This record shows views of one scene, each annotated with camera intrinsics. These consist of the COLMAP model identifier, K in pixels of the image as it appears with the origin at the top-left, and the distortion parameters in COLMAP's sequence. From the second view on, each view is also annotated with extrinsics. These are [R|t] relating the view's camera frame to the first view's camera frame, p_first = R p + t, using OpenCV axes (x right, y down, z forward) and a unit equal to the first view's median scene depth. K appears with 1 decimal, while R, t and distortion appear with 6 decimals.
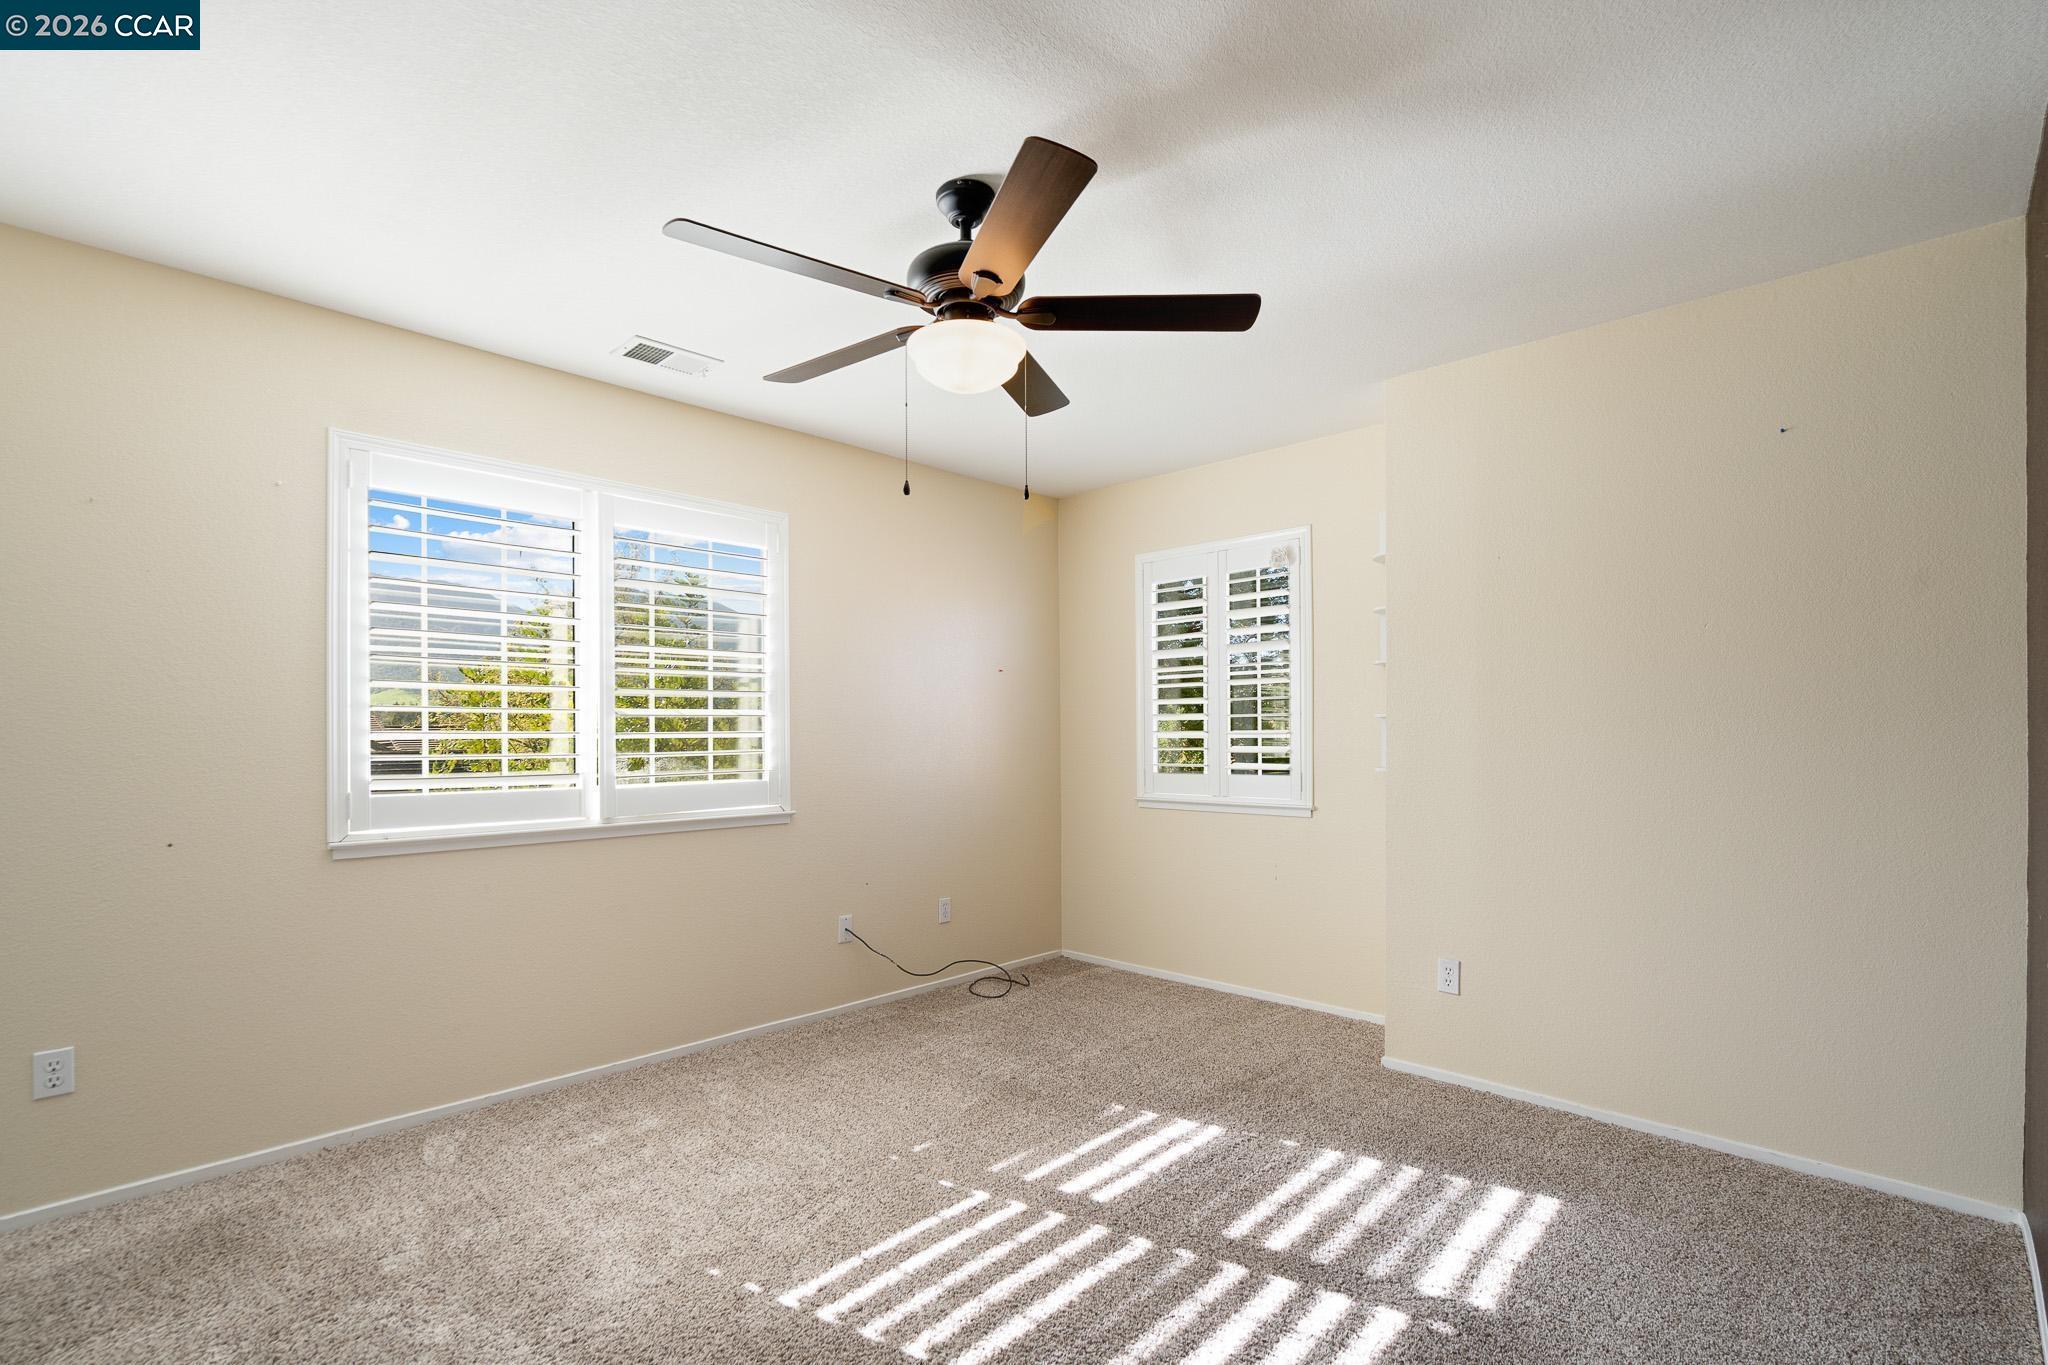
lens RADIAL K [[947.0, 0, 1002.8], [0, 947.0, 739.2], [0, 0, 1]] dist [-0.012026, 0.003695]
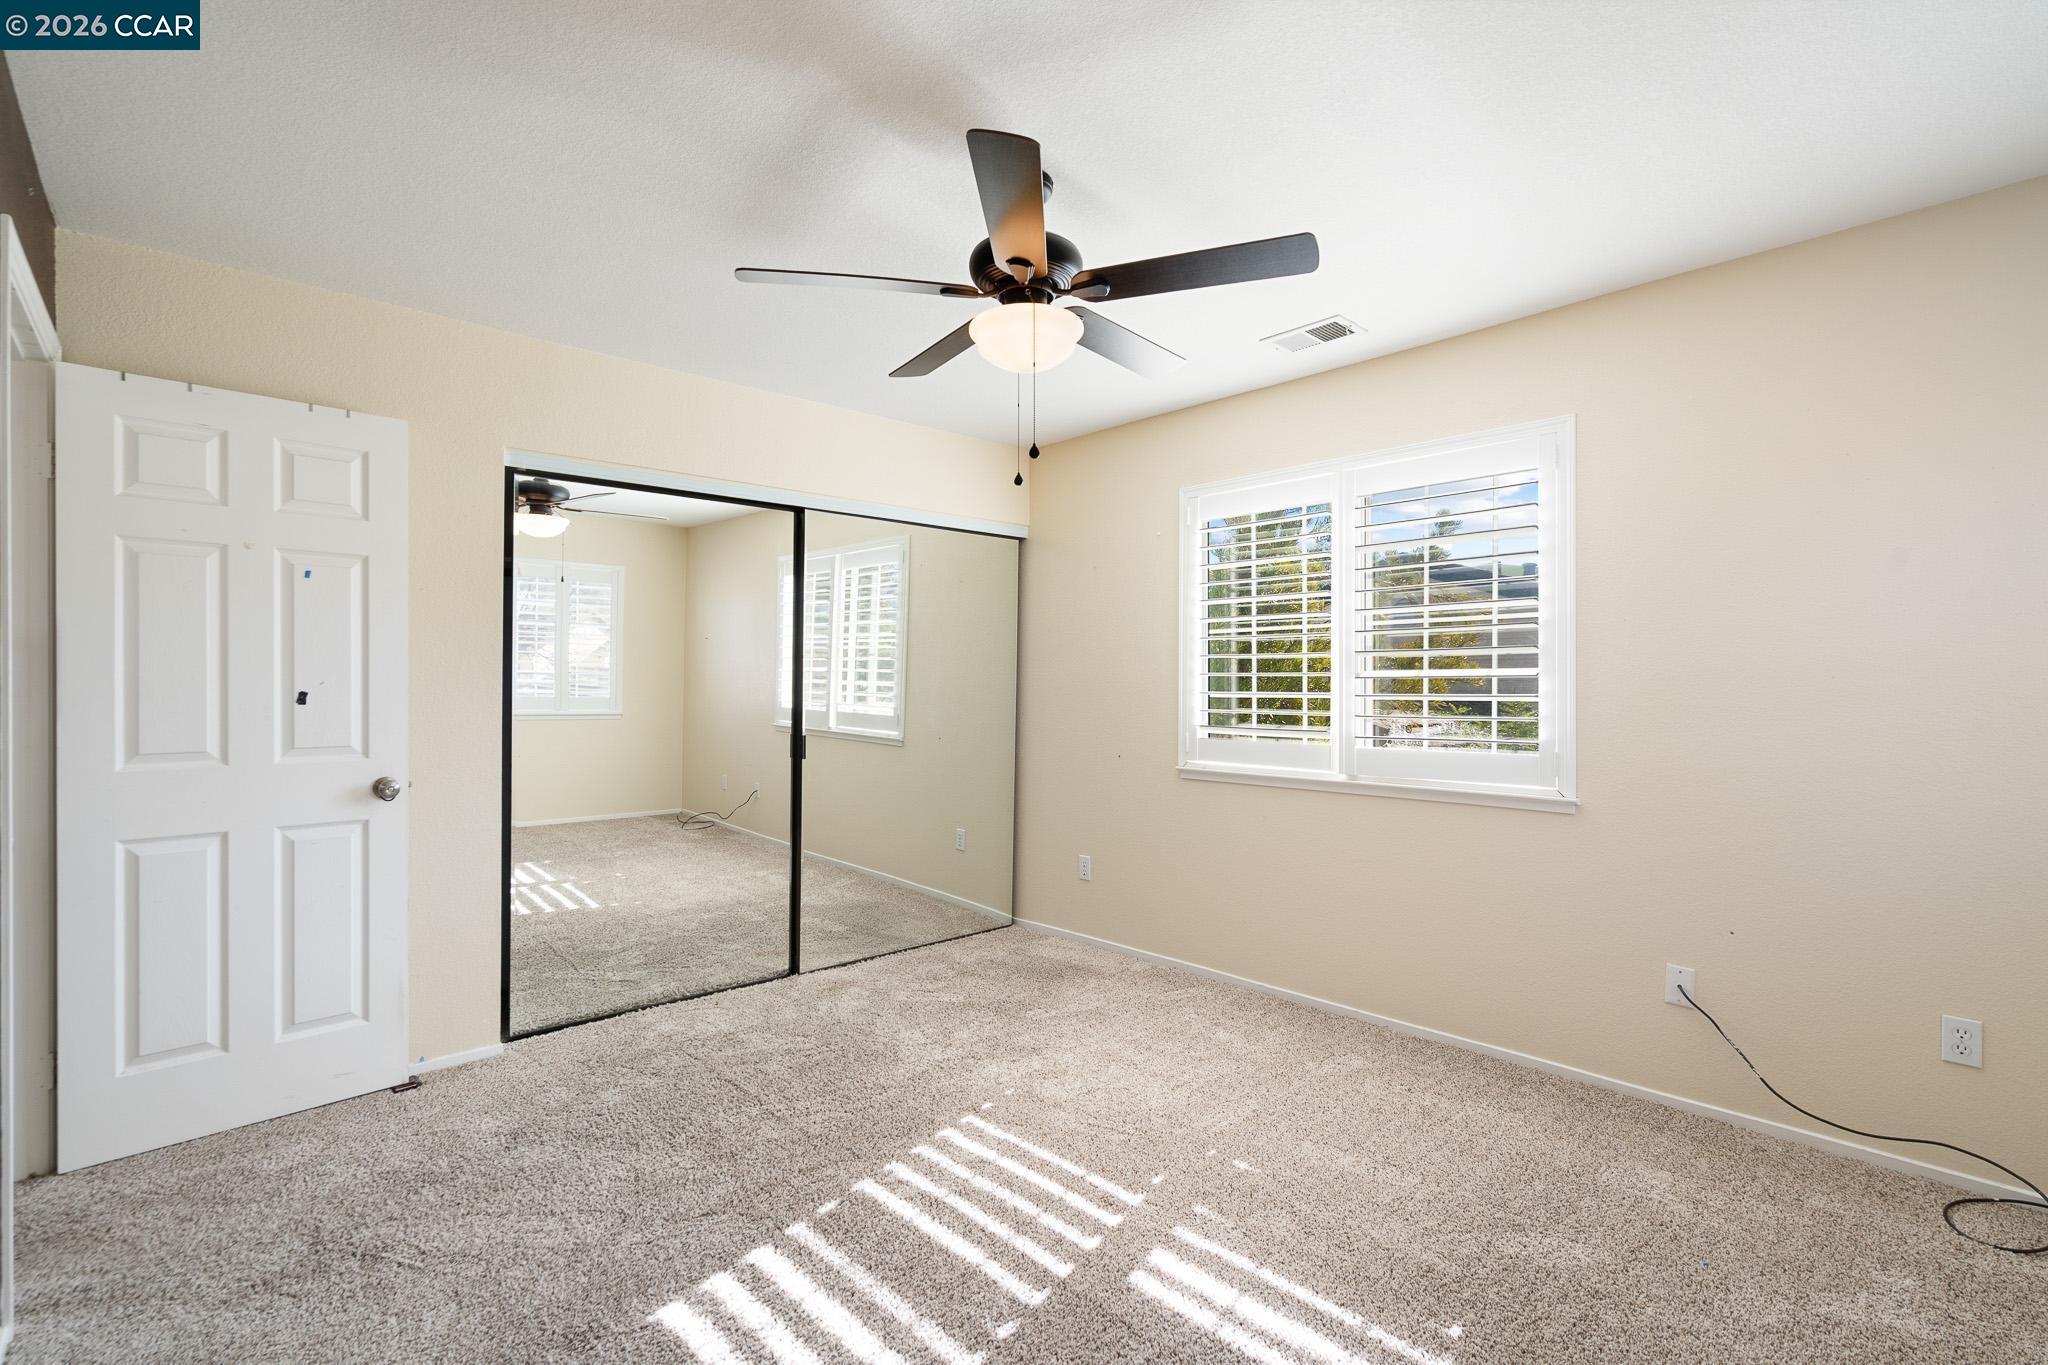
lens RADIAL K [[947.0, 0, 1004.6], [0, 947.0, 691.9], [0, 0, 1]] dist [-0.012026, 0.003695]
pose [[-0.079216, 0.002485, -0.996854, 0.693039], [-0.016248, 0.999861, 0.003783, -0.006943], [0.996725, 0.016497, -0.079165, 0.723470]]
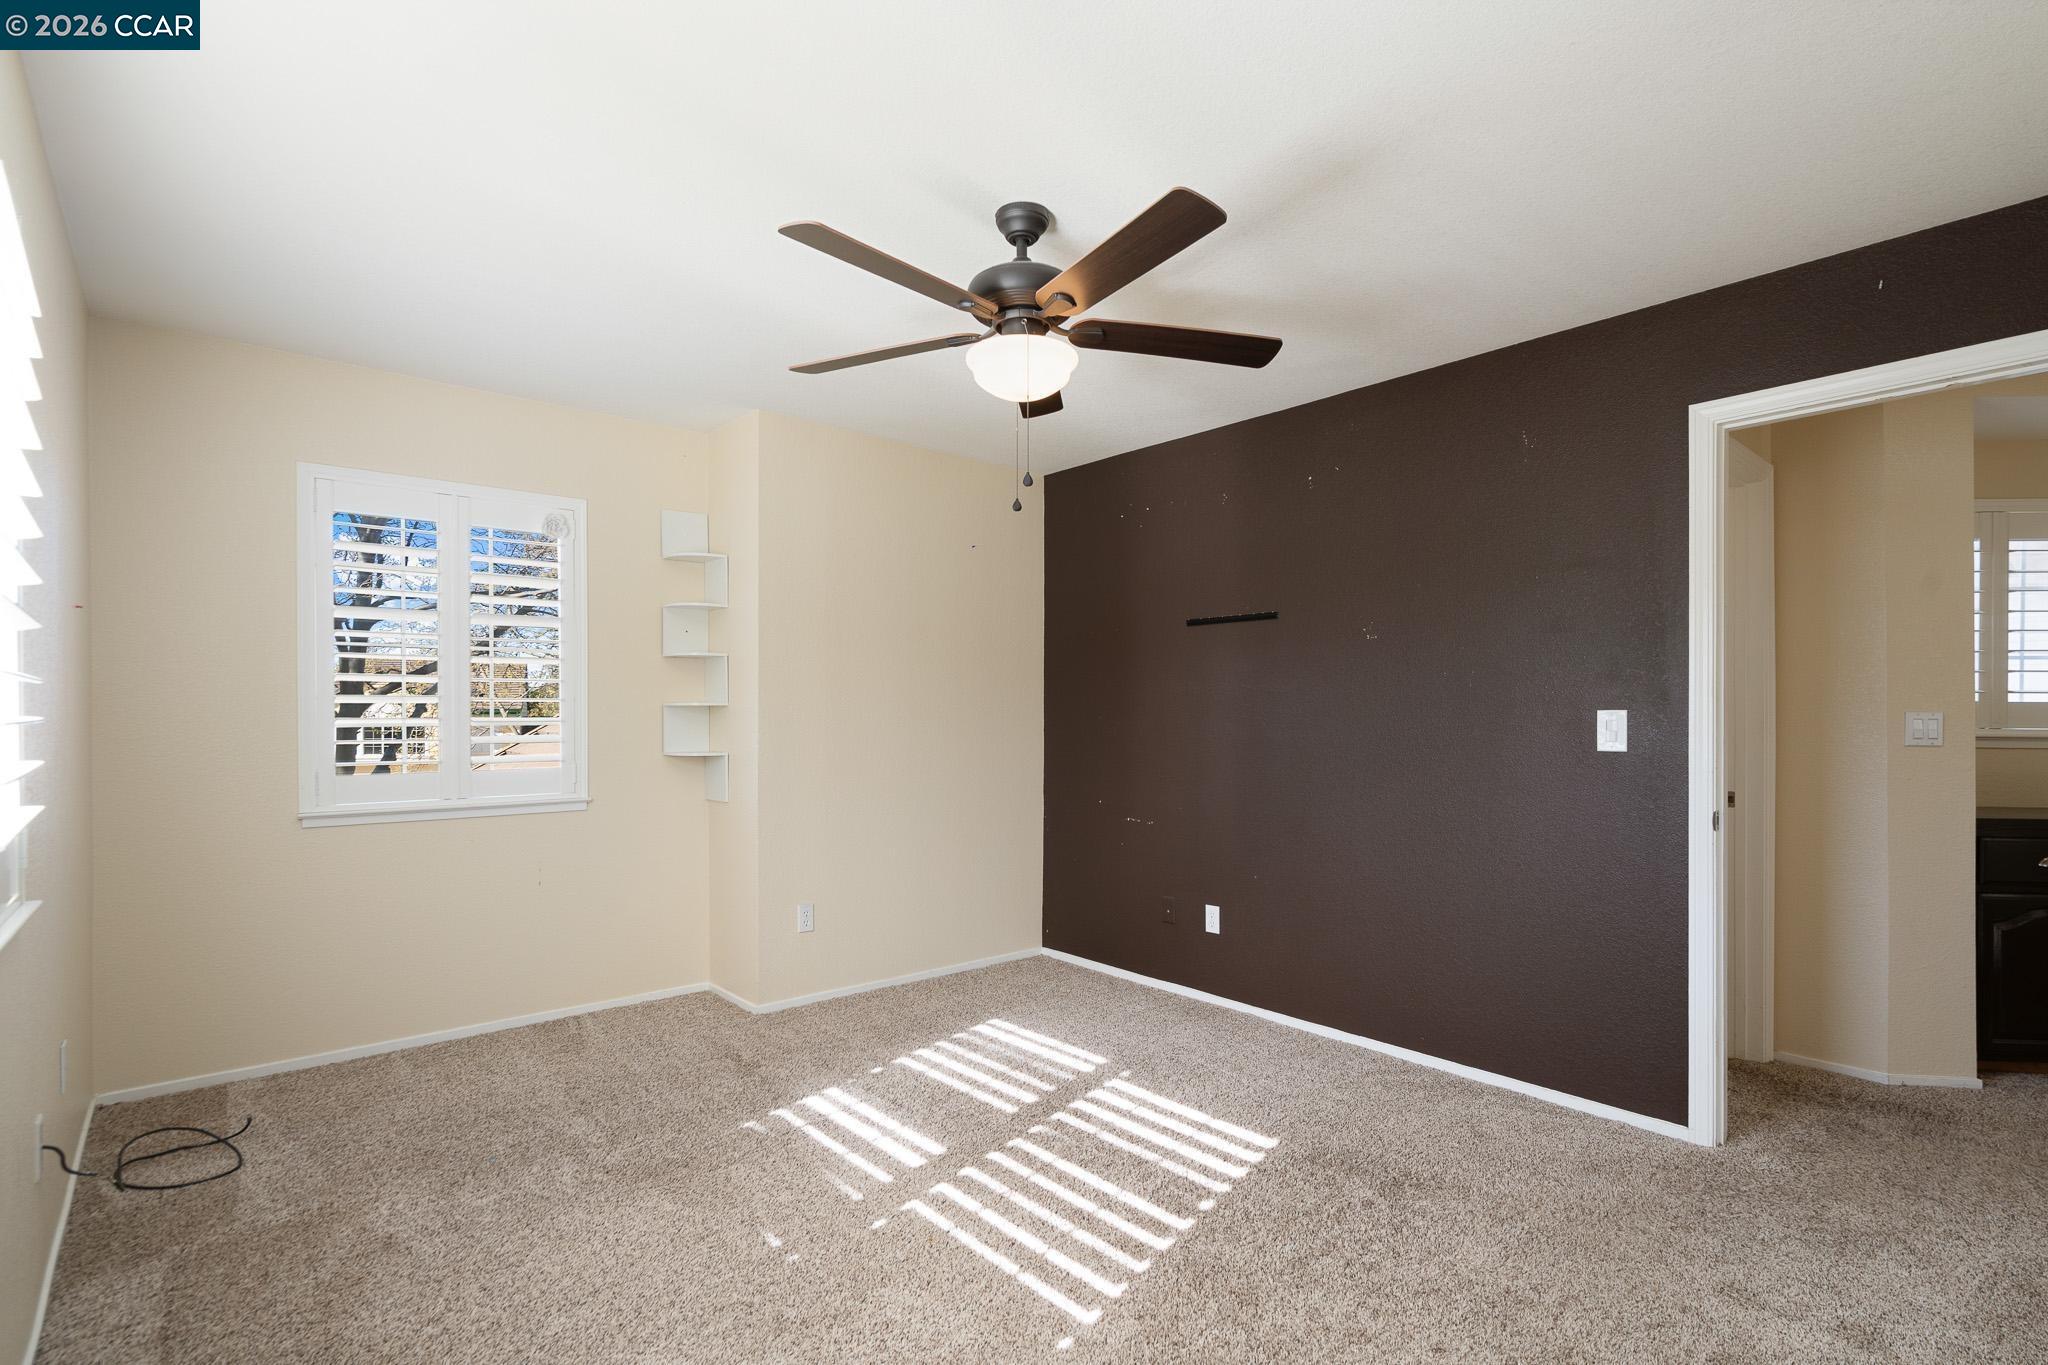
lens RADIAL K [[947.0, 0, 1018.3], [0, 947.0, 718.5], [0, 0, 1]] dist [-0.012026, 0.003695]
pose [[0.101338, 0.001074, 0.994851, -0.731526], [0.013685, 0.999903, -0.002474, 0.000904], [-0.994758, 0.013865, 0.101313, 0.611705]]
